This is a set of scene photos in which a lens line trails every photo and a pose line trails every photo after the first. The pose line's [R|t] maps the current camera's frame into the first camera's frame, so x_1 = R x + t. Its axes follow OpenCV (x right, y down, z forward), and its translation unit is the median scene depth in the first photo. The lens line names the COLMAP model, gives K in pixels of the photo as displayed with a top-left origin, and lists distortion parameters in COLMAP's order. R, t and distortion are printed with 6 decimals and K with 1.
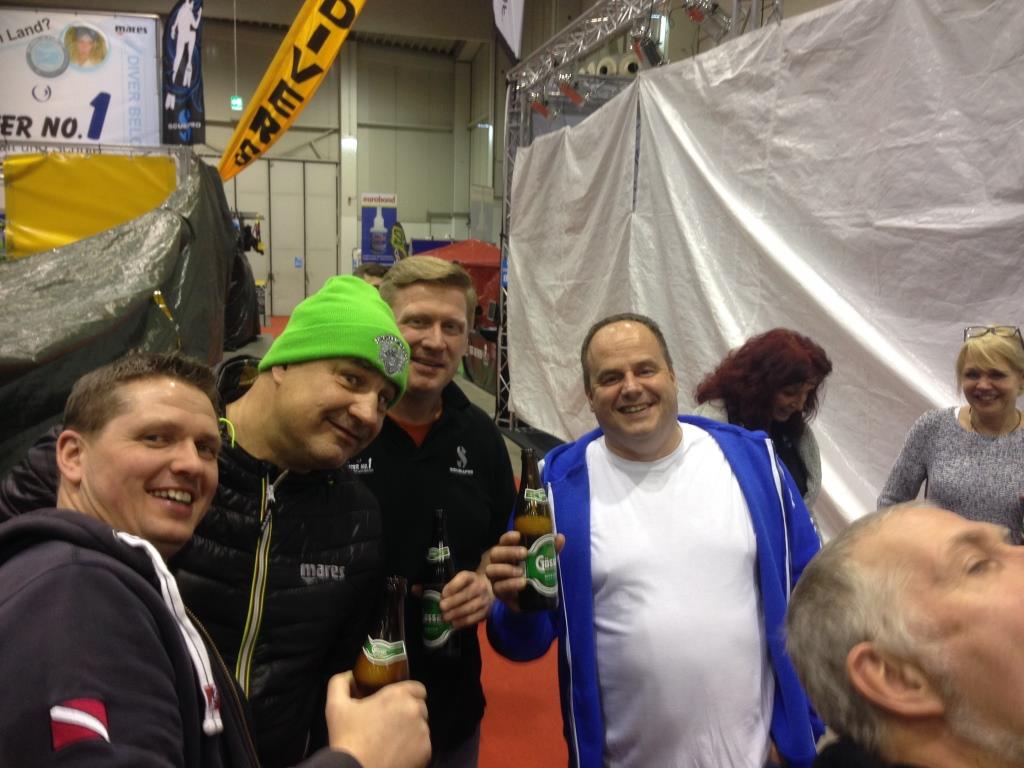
lens RADIAL K [[915.1, 0, 510.3], [0, 915.1, 379.3], [0, 0, 1]] dist [0.132736, -0.208204]
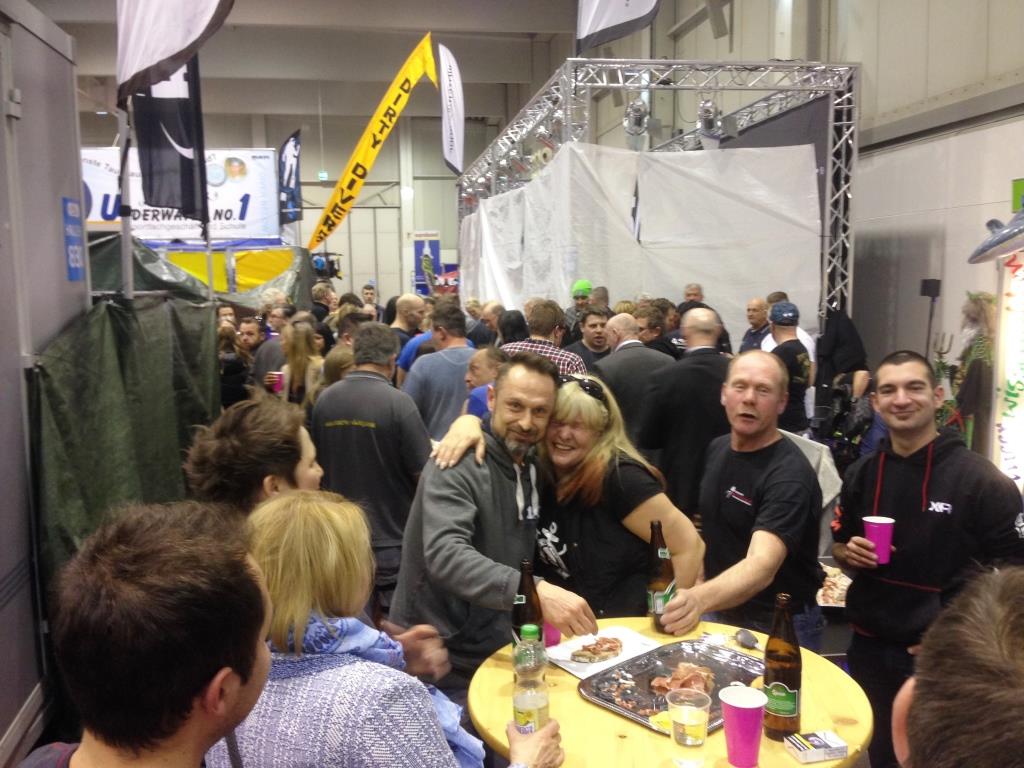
lens RADIAL K [[915.1, 0, 510.3], [0, 915.1, 379.3], [0, 0, 1]] dist [0.132736, -0.208204]
pose [[0.994337, -0.032607, -0.101145, 0.231973], [0.031290, 0.999404, -0.014582, 0.088282], [0.101560, 0.011334, 0.994765, -0.703818]]
